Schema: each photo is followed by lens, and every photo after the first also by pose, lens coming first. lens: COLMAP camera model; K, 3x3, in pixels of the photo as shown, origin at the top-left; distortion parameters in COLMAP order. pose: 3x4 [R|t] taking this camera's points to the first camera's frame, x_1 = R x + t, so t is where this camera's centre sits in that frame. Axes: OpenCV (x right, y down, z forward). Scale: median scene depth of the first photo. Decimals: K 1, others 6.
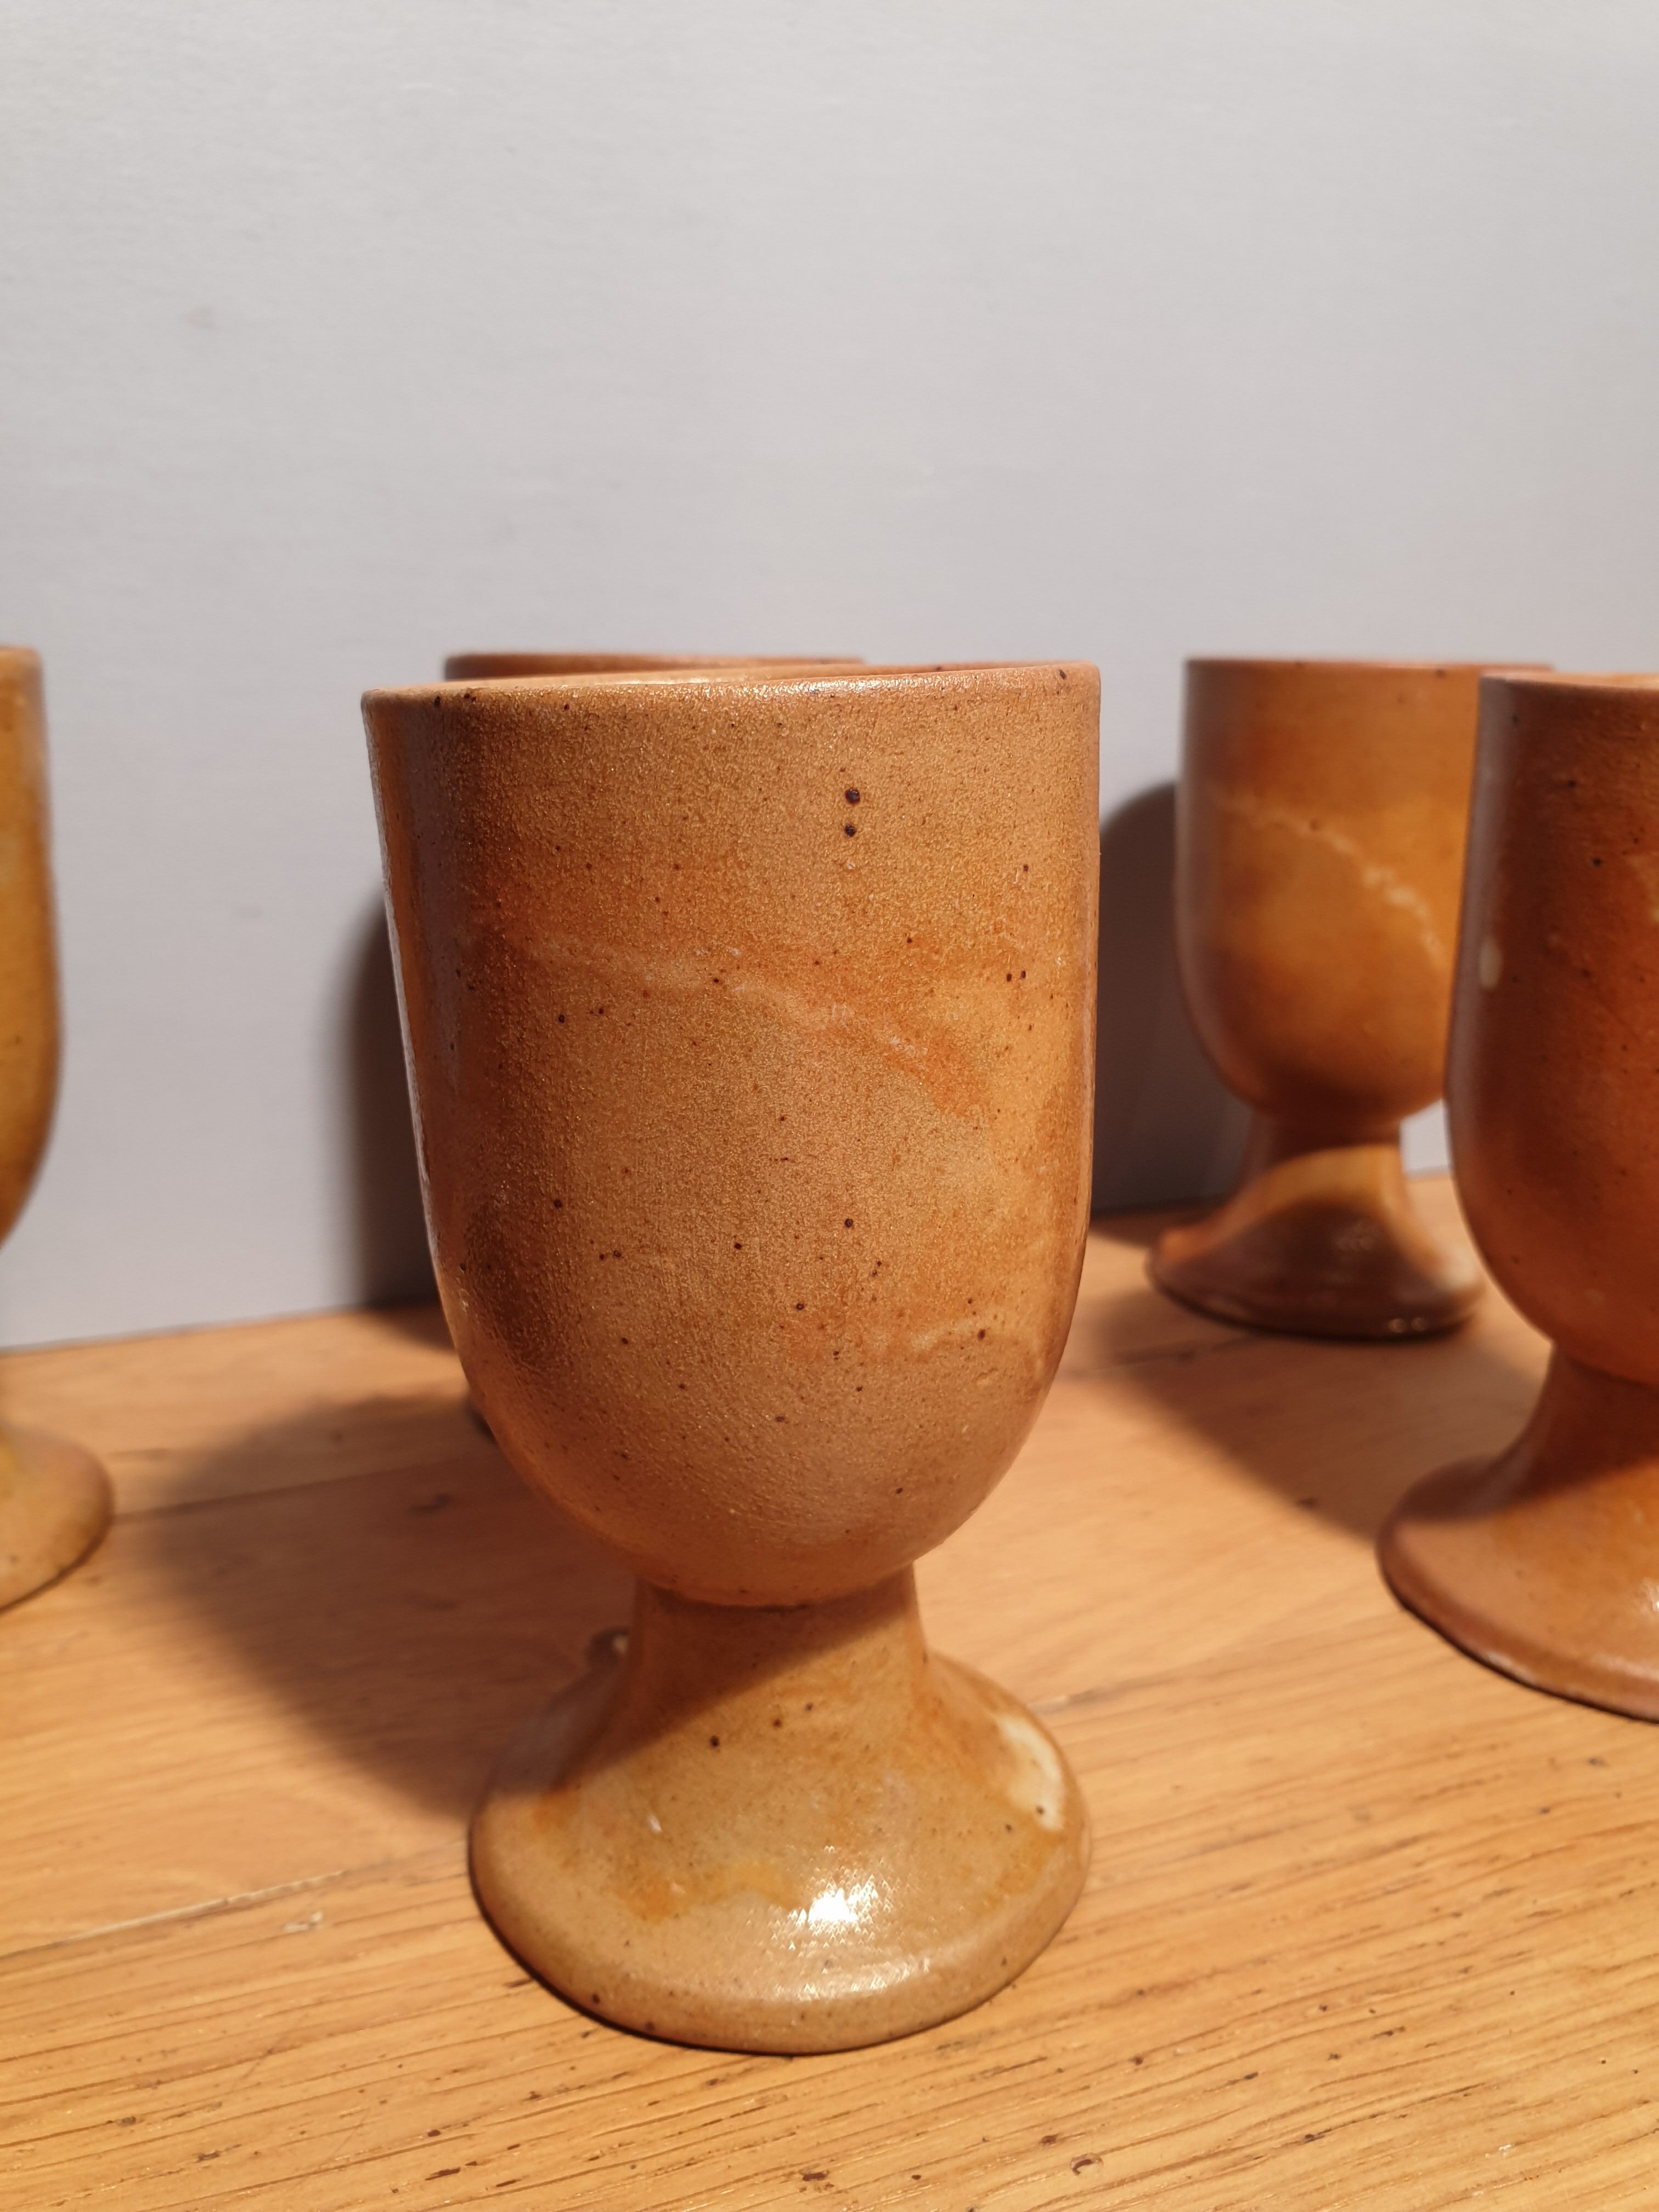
lens RADIAL K [[1833.4, 0, 842.6], [0, 1833.4, 1101.9], [0, 0, 1]] dist [-0.137557, 0.182657]
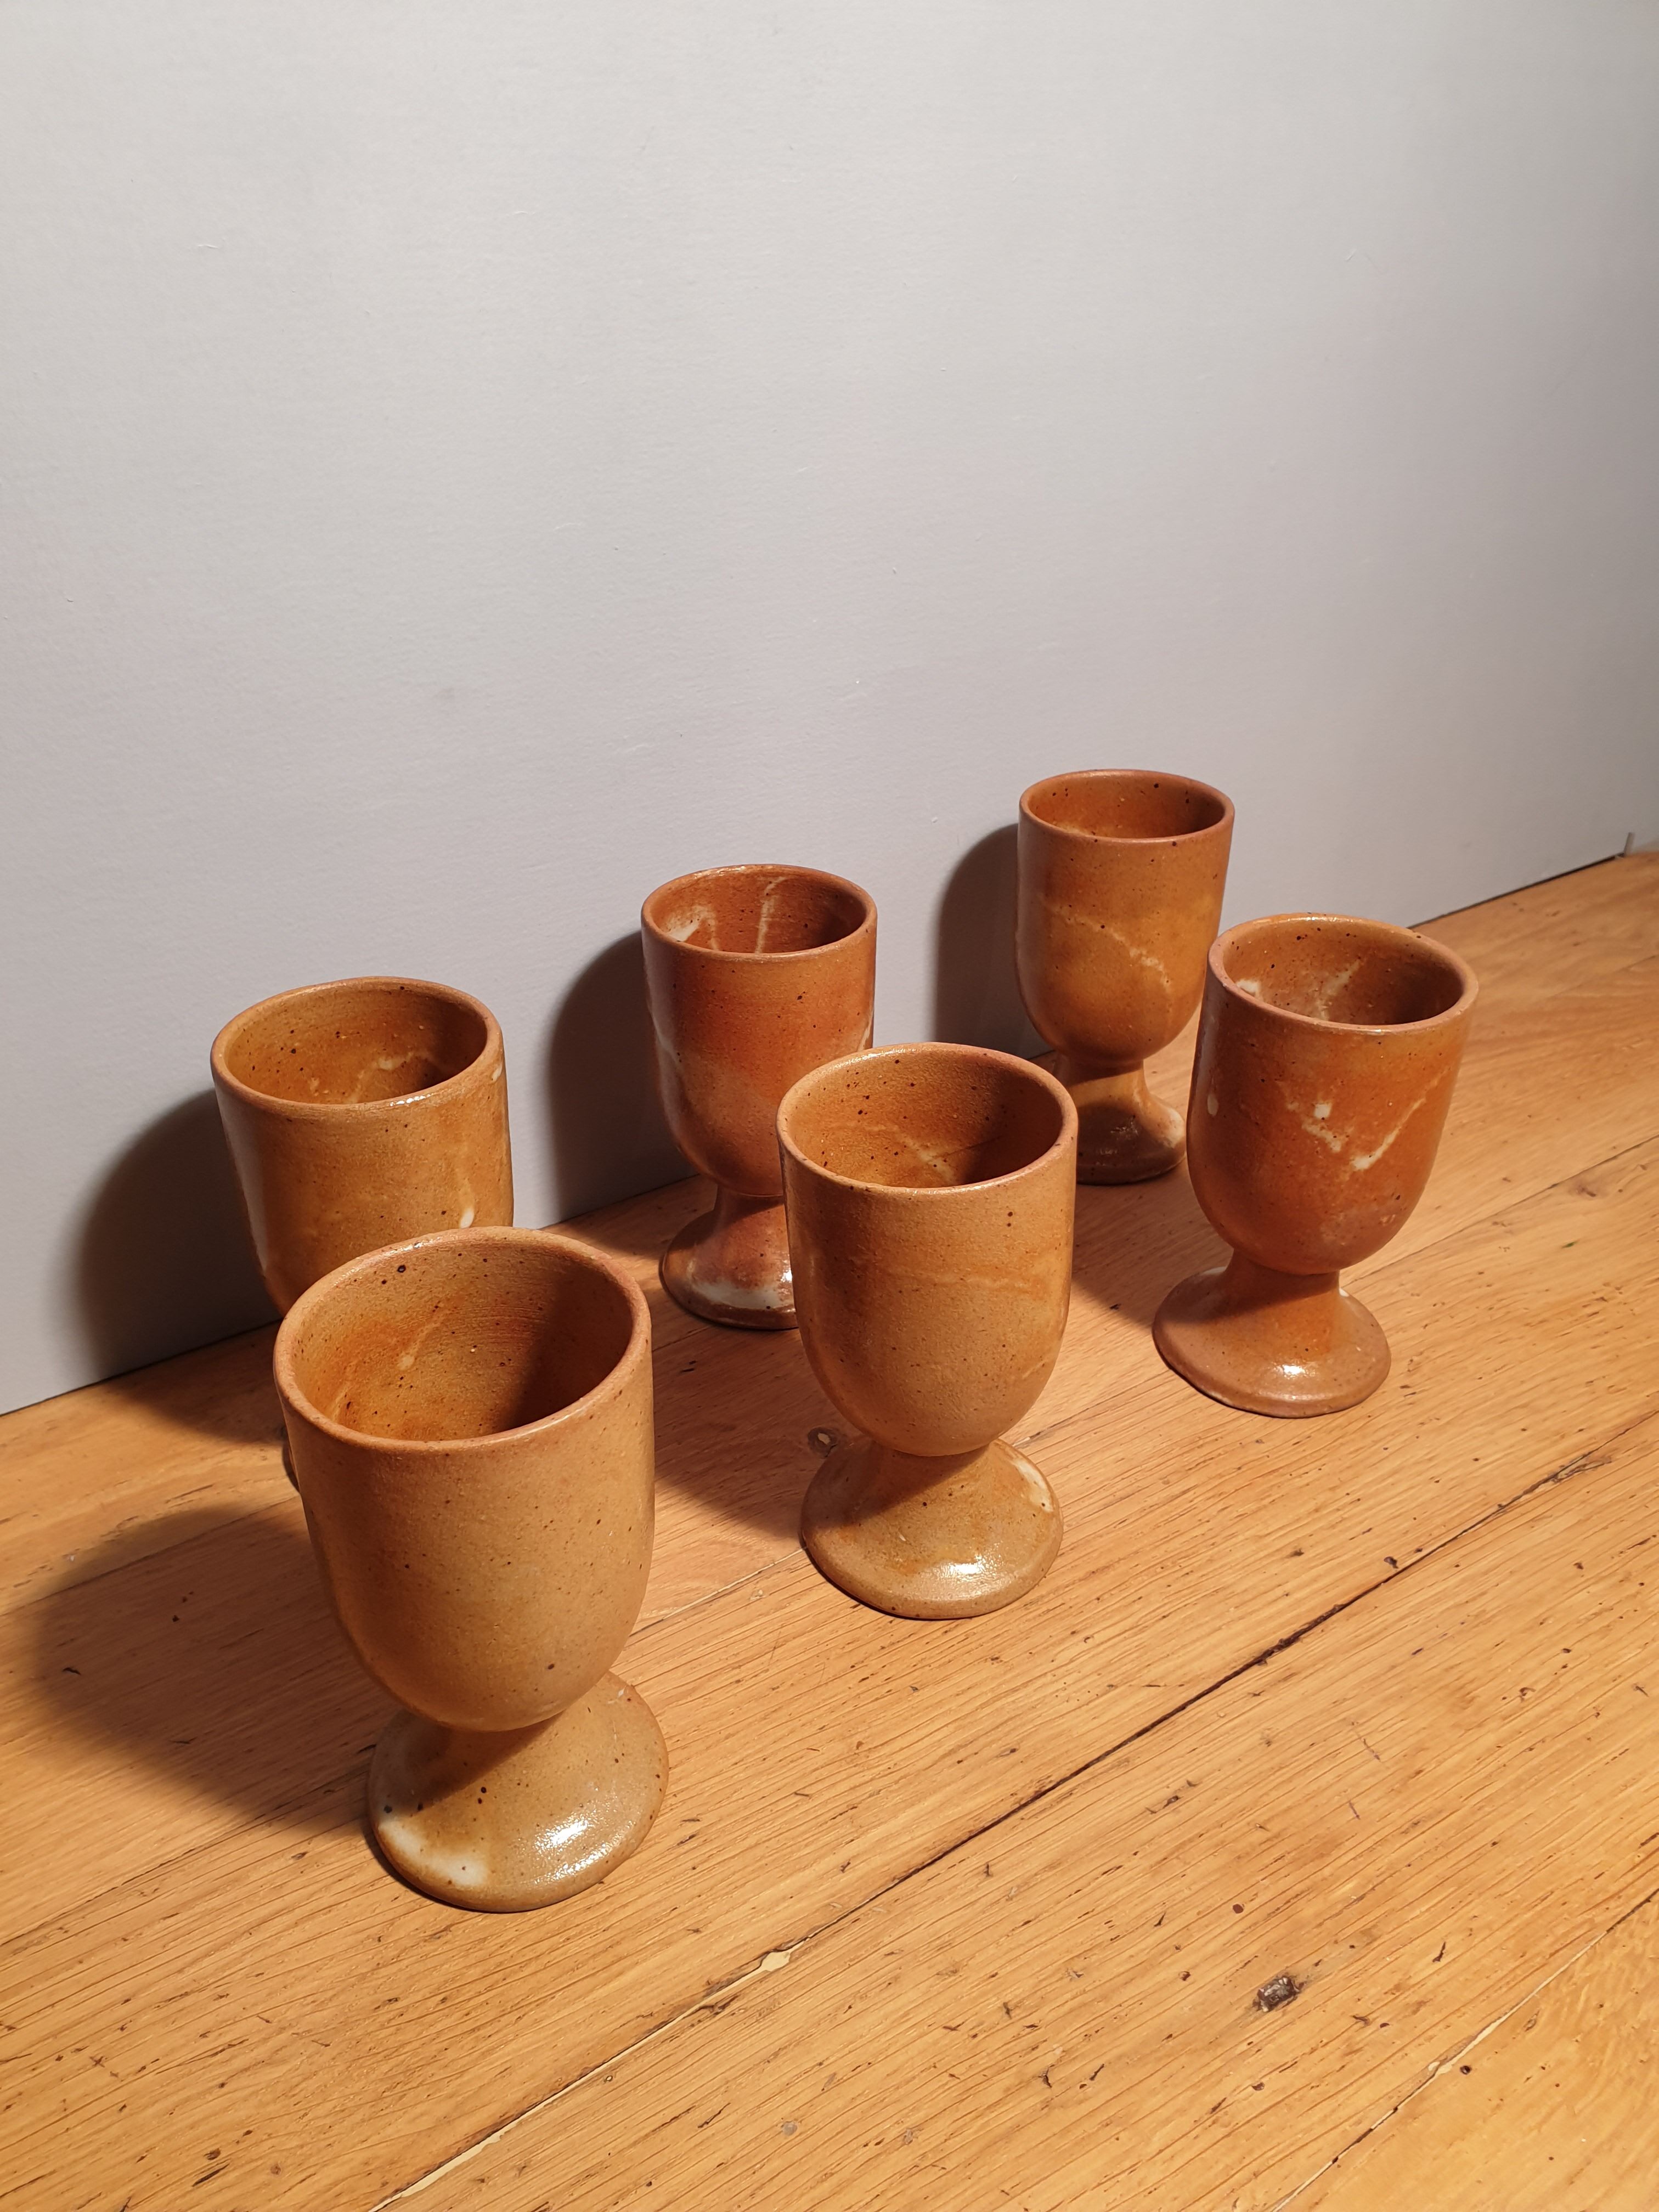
lens RADIAL K [[1736.6, 0, 829.5], [0, 1736.6, 1106.0], [0, 0, 1]] dist [0.006344, 0.005268]
pose [[0.981245, -0.106387, 0.160750, -0.496433], [0.057906, 0.958075, 0.280604, -0.801516], [-0.183863, -0.266033, 0.946267, -1.028854]]
